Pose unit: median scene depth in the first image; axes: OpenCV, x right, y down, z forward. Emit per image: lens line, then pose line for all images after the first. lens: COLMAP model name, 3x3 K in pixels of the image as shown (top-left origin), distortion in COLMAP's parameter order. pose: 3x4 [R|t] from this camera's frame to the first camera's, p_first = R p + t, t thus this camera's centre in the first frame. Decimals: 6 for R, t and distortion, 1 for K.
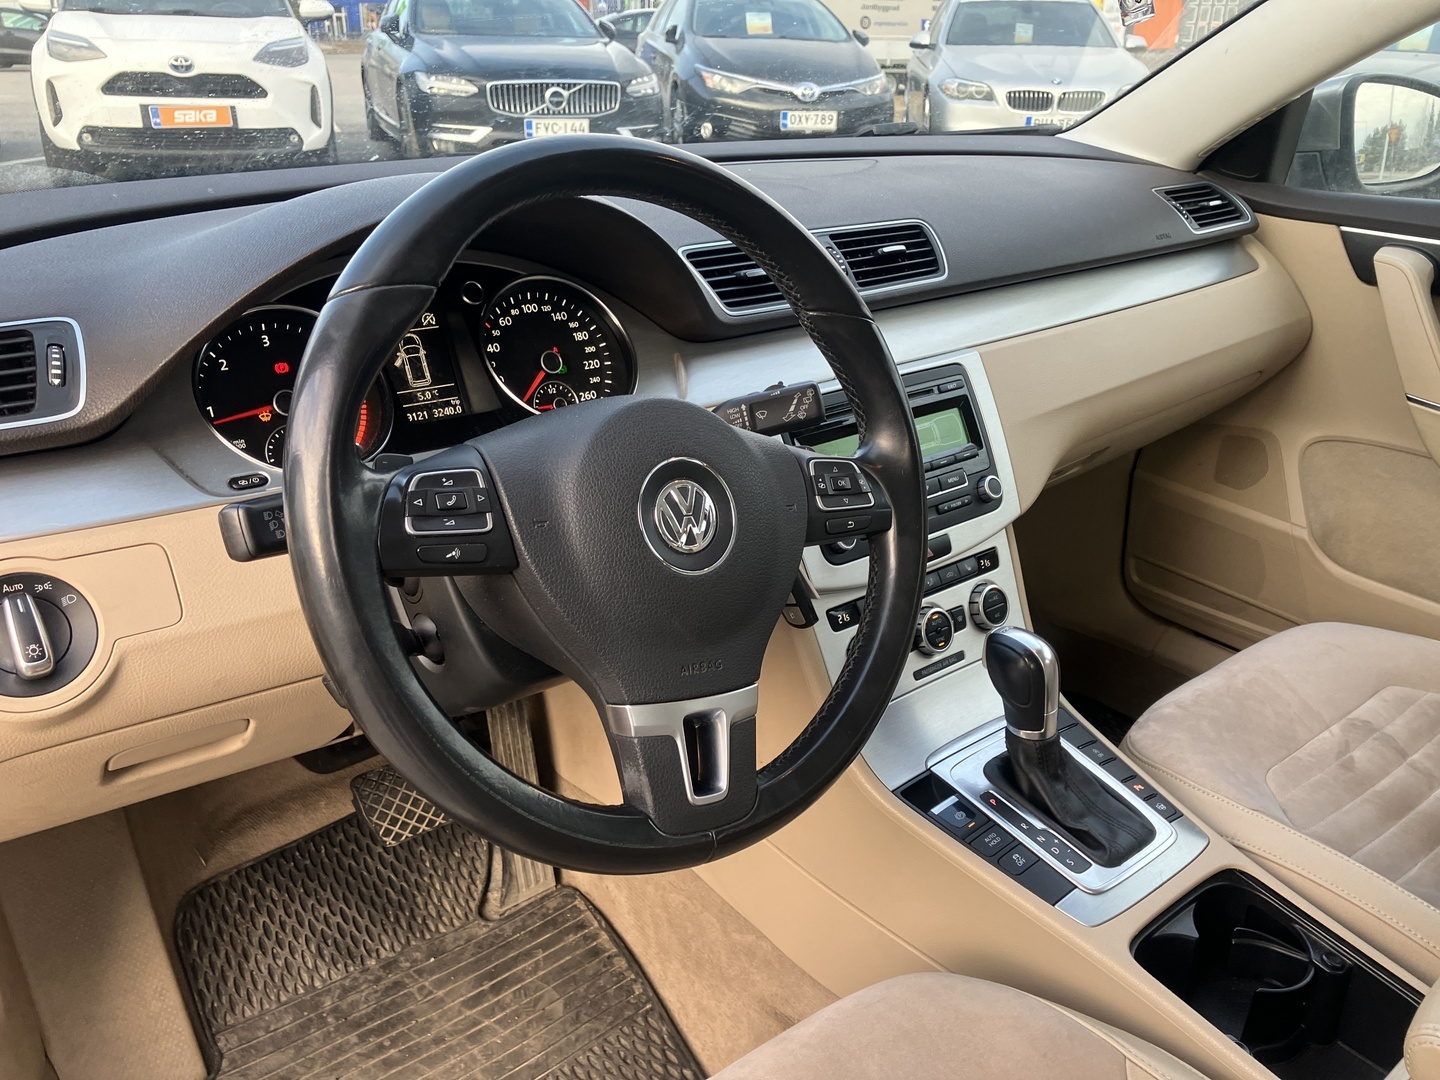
lens RADIAL K [[1154.2, 0, 731.2], [0, 1154.2, 541.6], [0, 0, 1]] dist [0.020114, -0.004709]
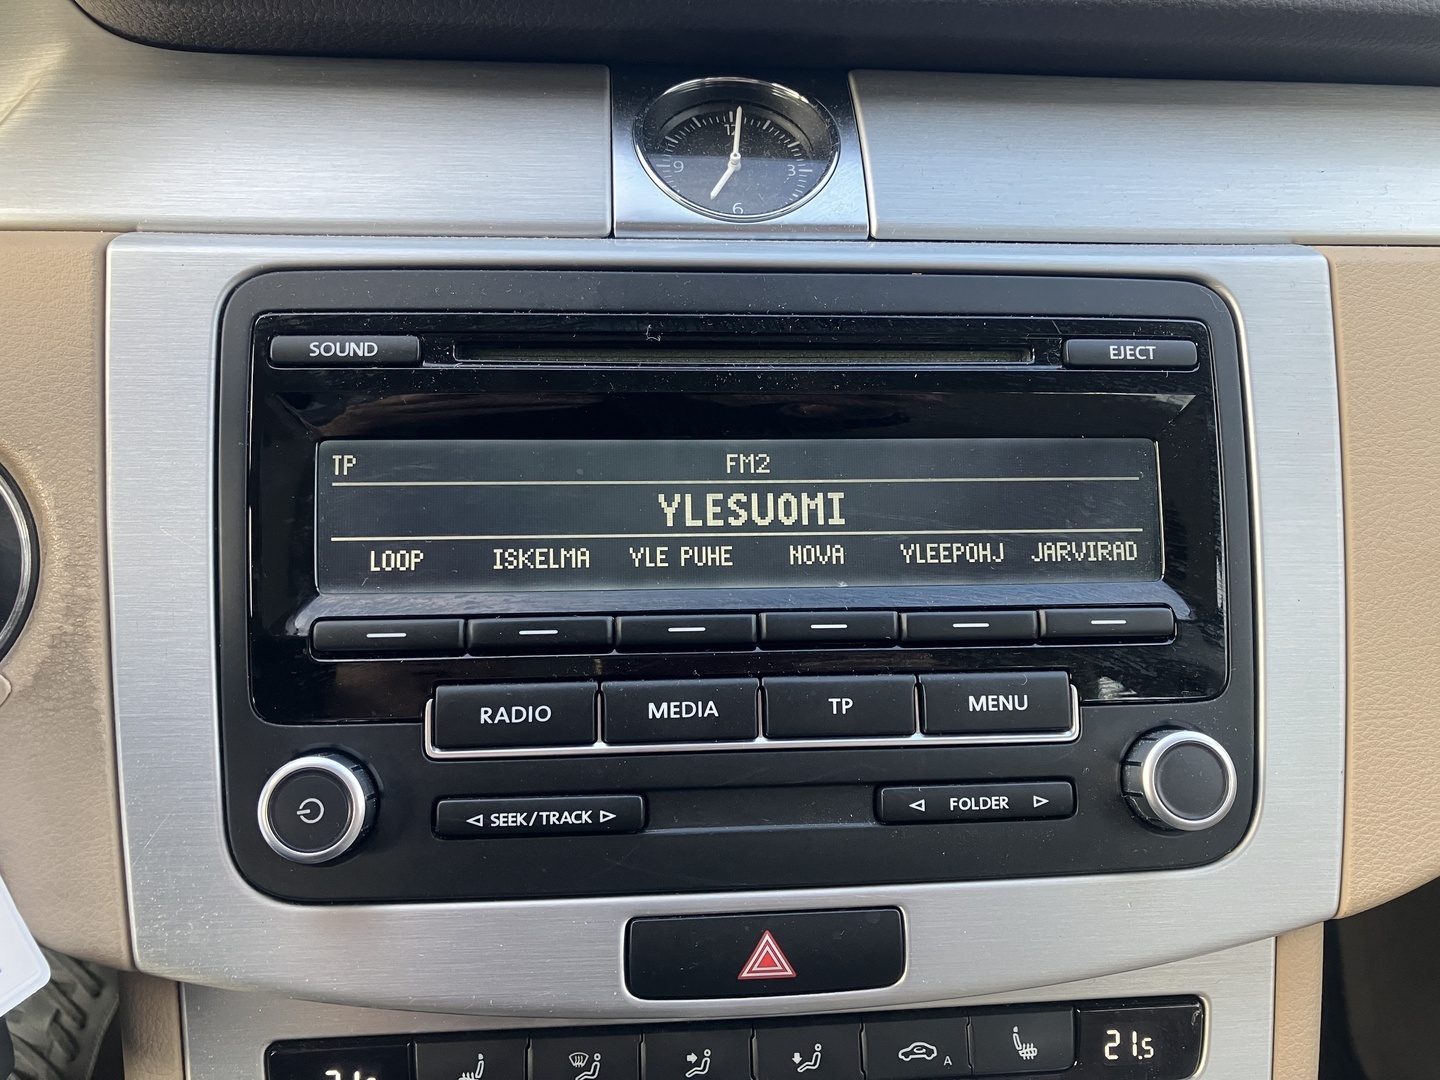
lens RADIAL K [[1154.2, 0, 731.2], [0, 1154.2, 541.6], [0, 0, 1]] dist [0.020114, -0.004709]
pose [[0.828506, 0.215116, -0.517013, 0.260949], [-0.233650, 0.971860, 0.029947, -0.080622], [0.508906, 0.095989, 0.855454, 0.730247]]
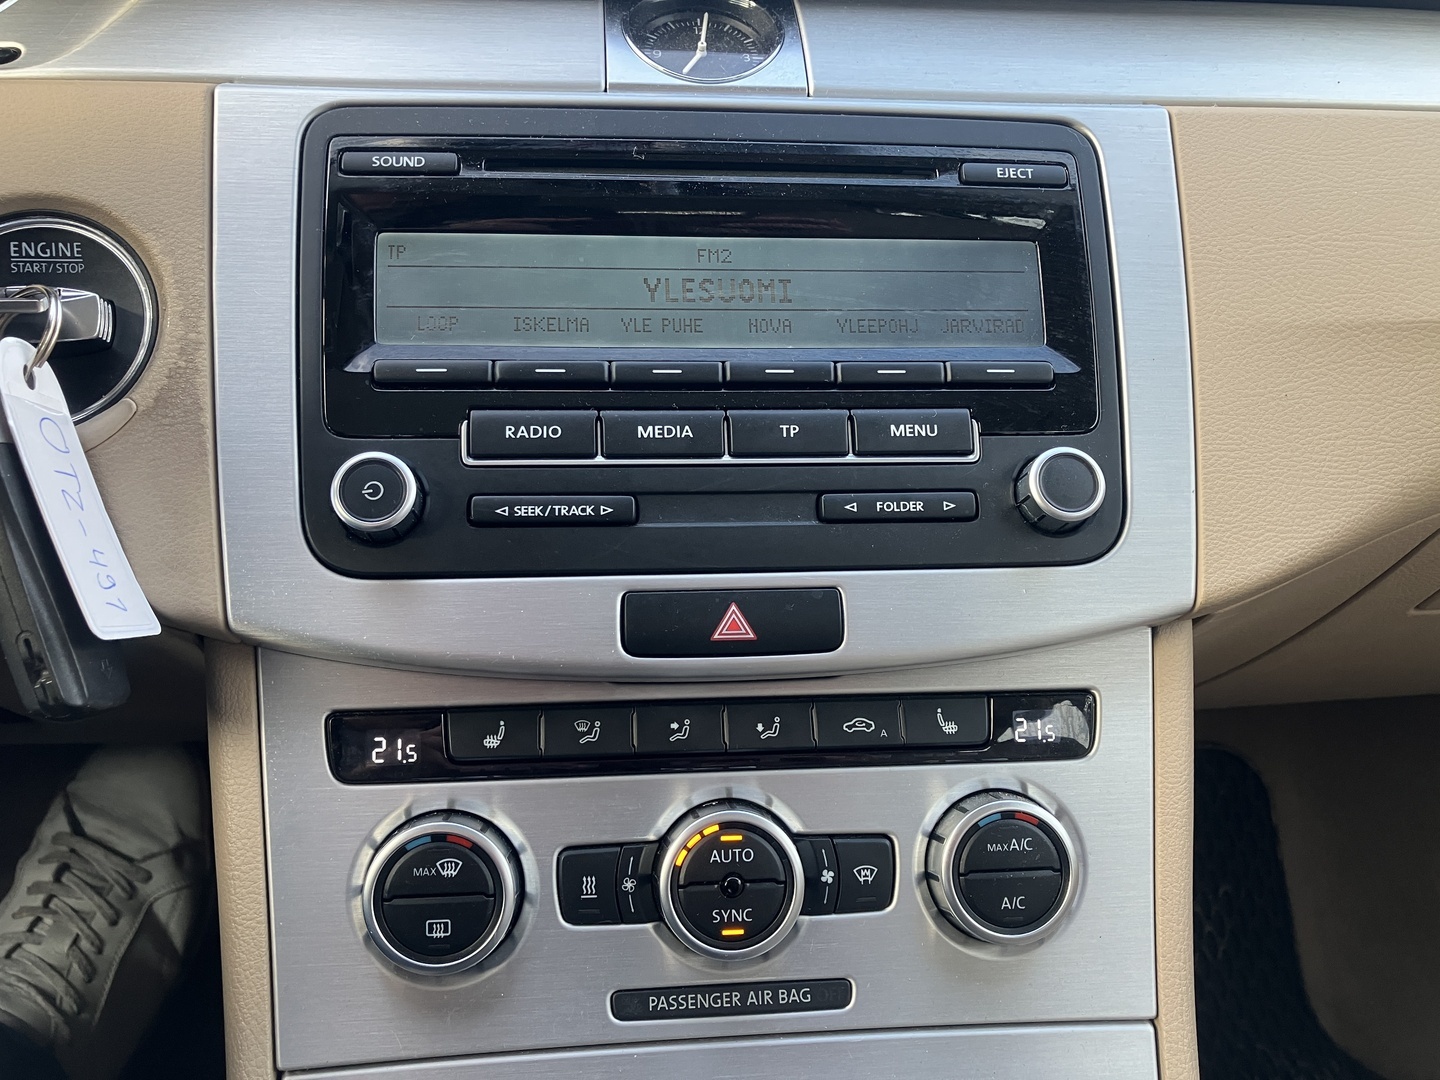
lens RADIAL K [[1156.0, 0, 720.0], [0, 1156.0, 540.0], [0, 0, 1]] dist [0.101651, -0.199194]
pose [[0.835448, 0.153393, -0.527729, 0.314303], [-0.221473, 0.972803, -0.067852, 0.008571], [0.502968, 0.173564, 0.846699, 0.686803]]
